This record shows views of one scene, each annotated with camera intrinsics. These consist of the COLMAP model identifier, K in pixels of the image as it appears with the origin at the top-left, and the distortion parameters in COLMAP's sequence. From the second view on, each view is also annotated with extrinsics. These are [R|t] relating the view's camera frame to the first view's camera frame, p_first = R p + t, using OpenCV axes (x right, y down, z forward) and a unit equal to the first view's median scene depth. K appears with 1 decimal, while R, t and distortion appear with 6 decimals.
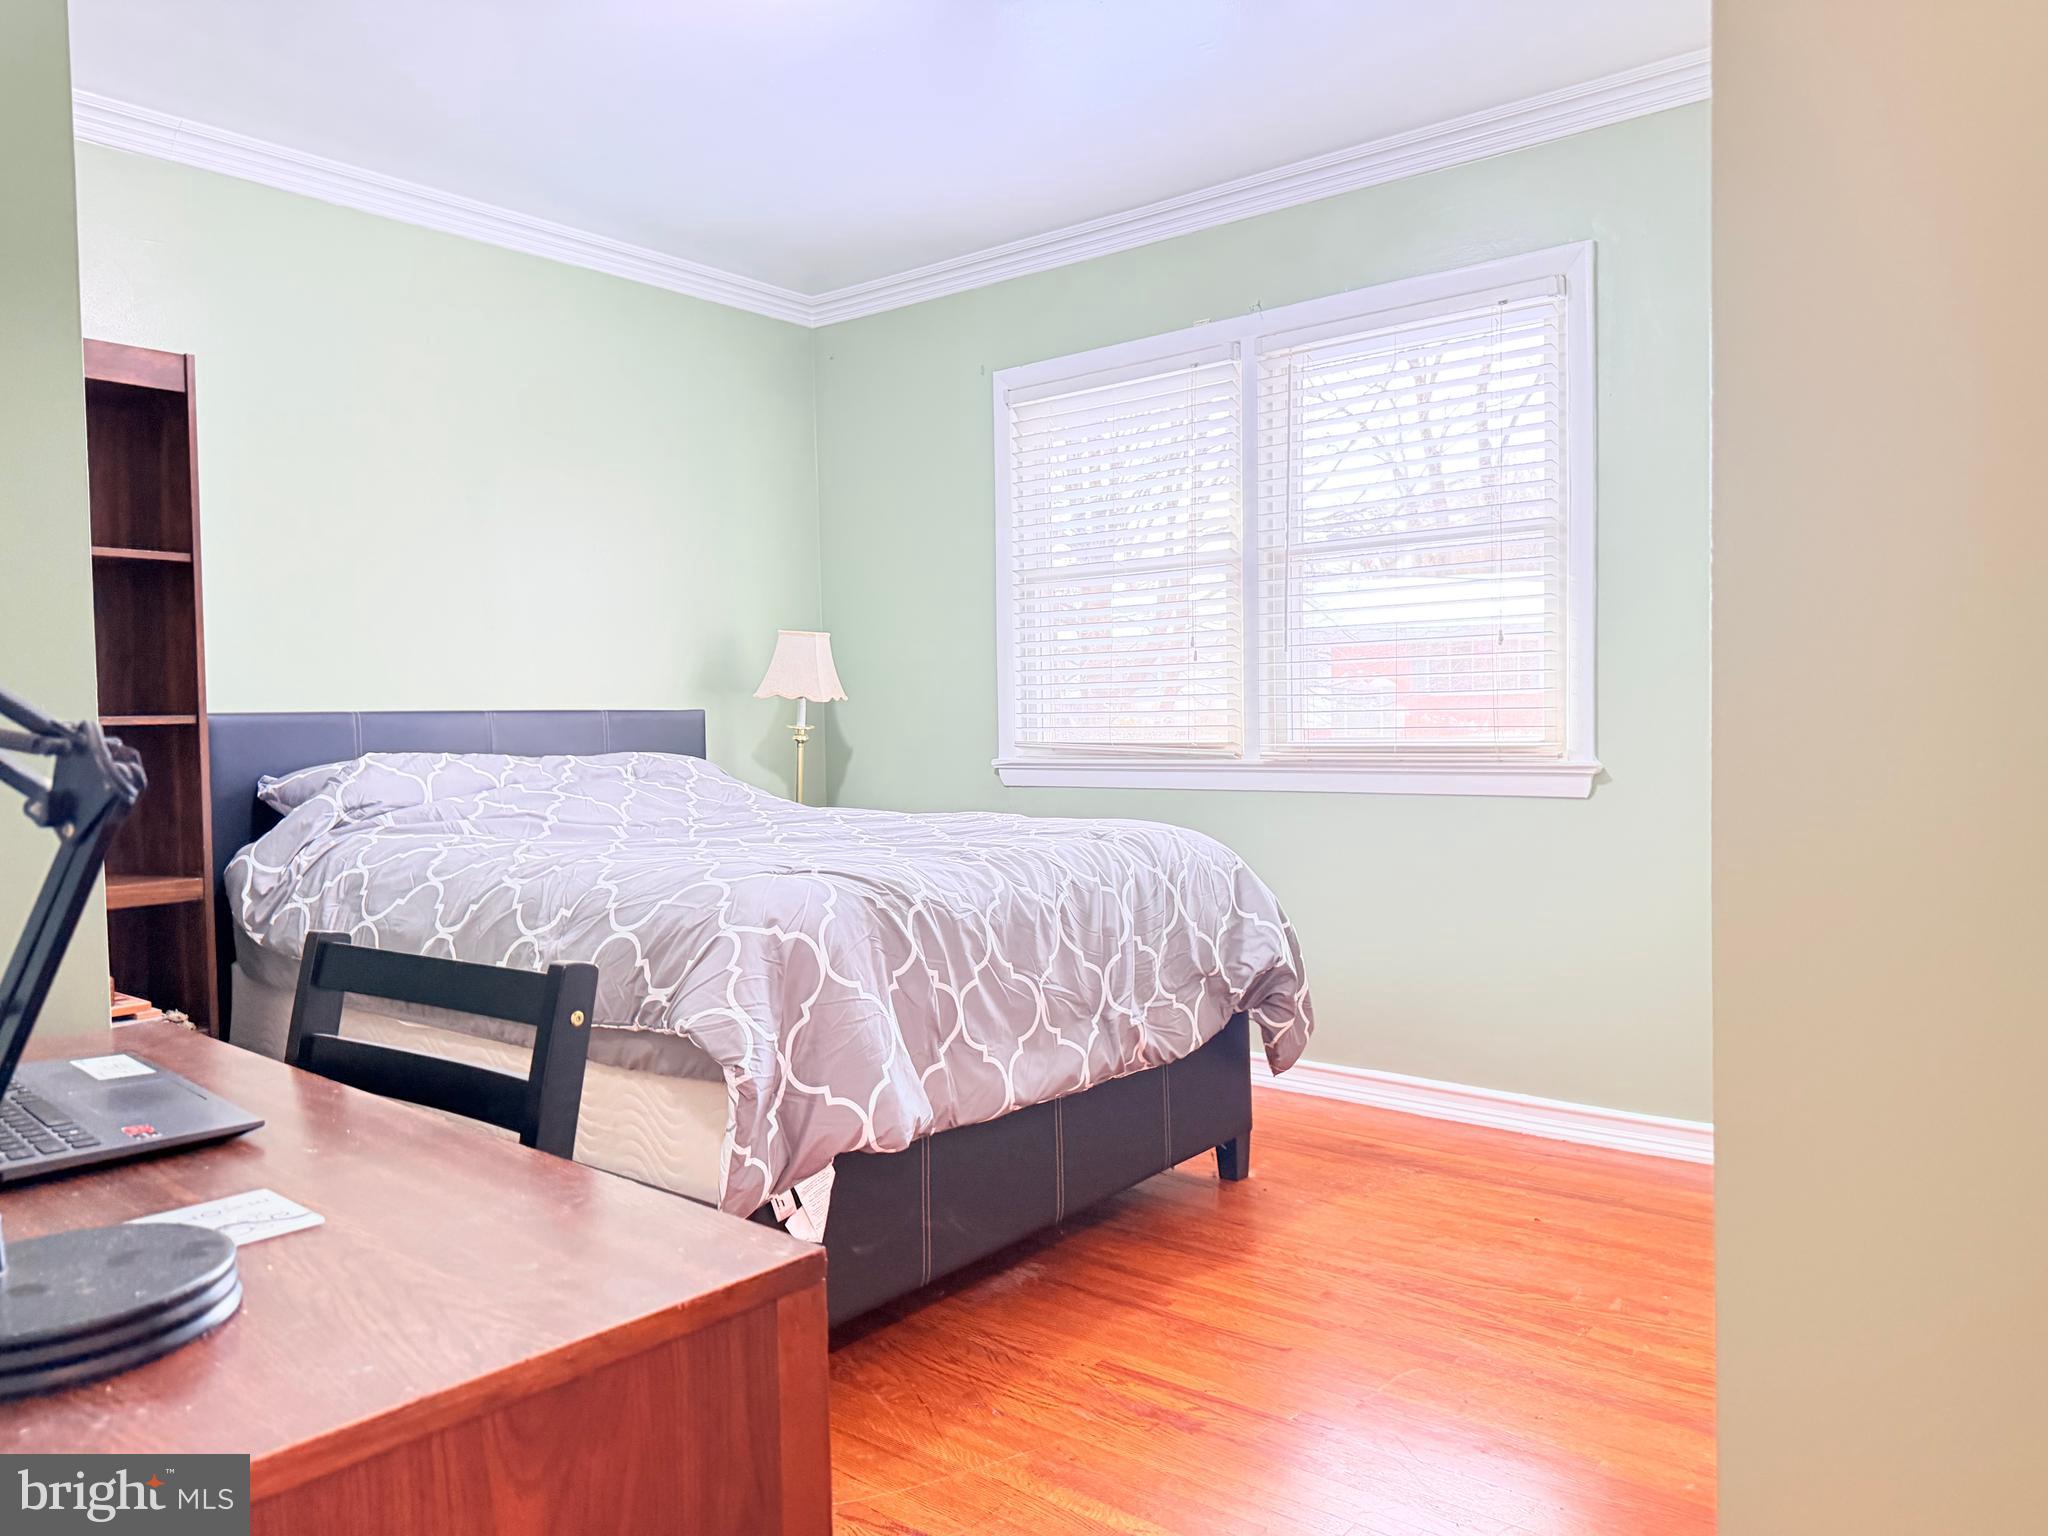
lens RADIAL K [[1465.3, 0, 1015.9], [0, 1465.3, 768.6], [0, 0, 1]] dist [0.143855, -0.289266]
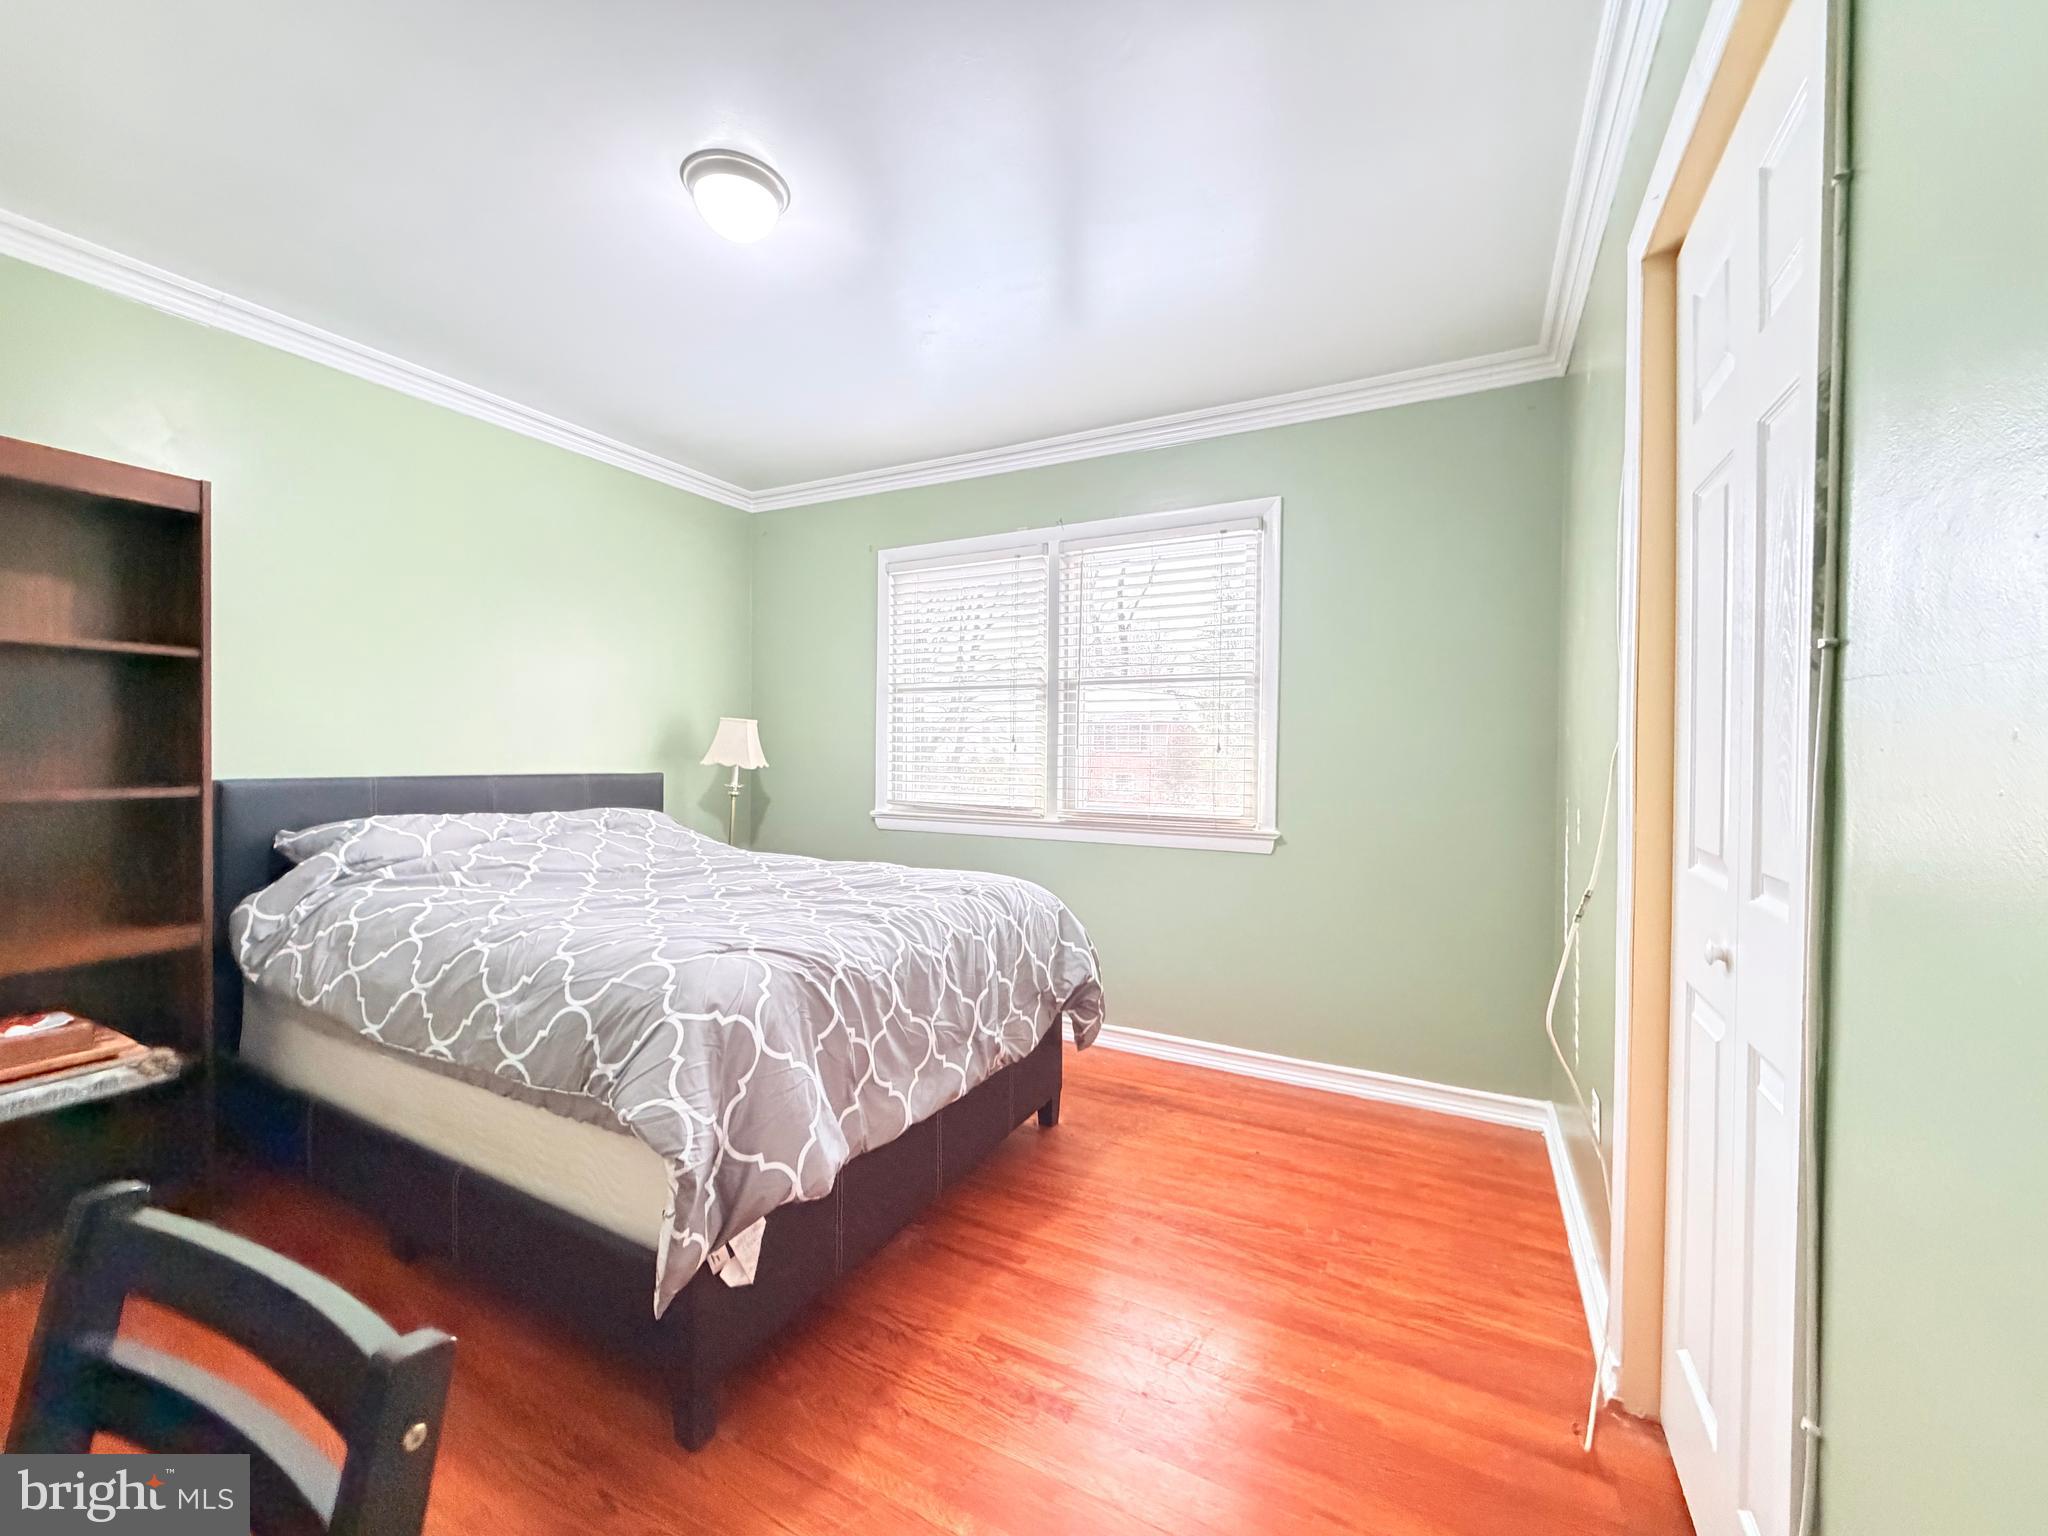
lens RADIAL K [[816.9, 0, 1021.2], [0, 816.9, 767.3], [0, 0, 1]] dist [0.000585, -0.000217]
pose [[0.979803, 0.025389, 0.198349, -0.050623], [-0.022086, 0.999578, -0.018845, -0.059992], [-0.198744, 0.014083, 0.979950, 0.269246]]
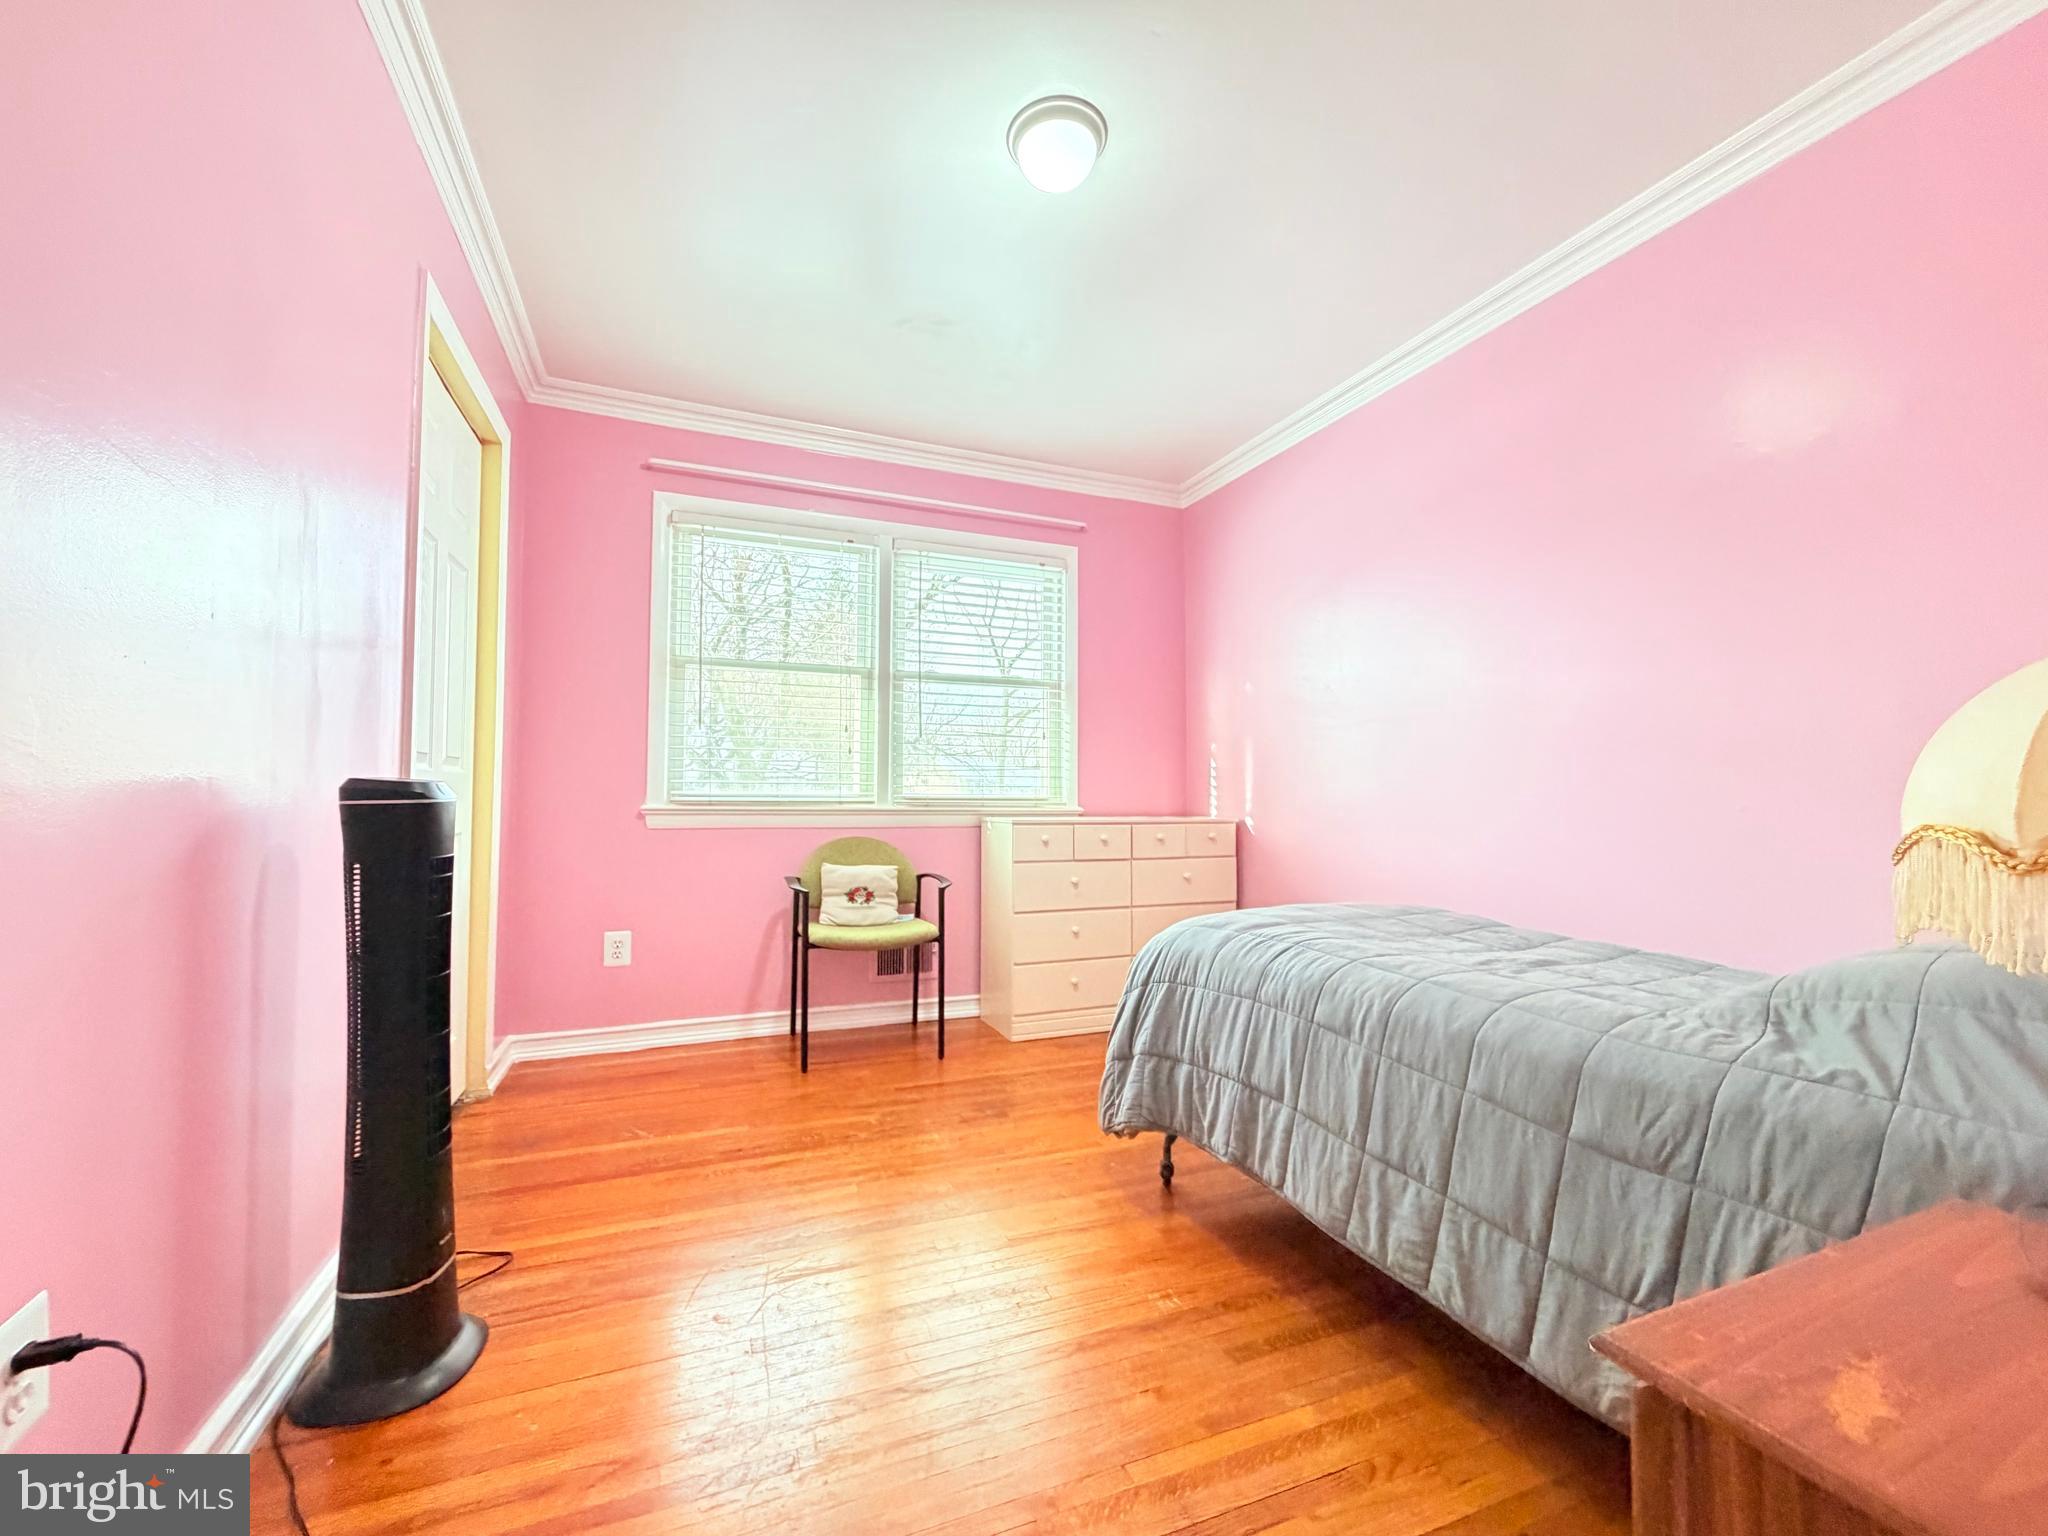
lens RADIAL K [[816.9, 0, 1021.2], [0, 816.9, 767.3], [0, 0, 1]] dist [0.000585, -0.000217]
pose [[0.476137, 0.037051, 0.878590, -0.725964], [0.009778, 0.998827, -0.047420, -0.005988], [-0.879317, 0.031170, 0.475216, 0.654786]]
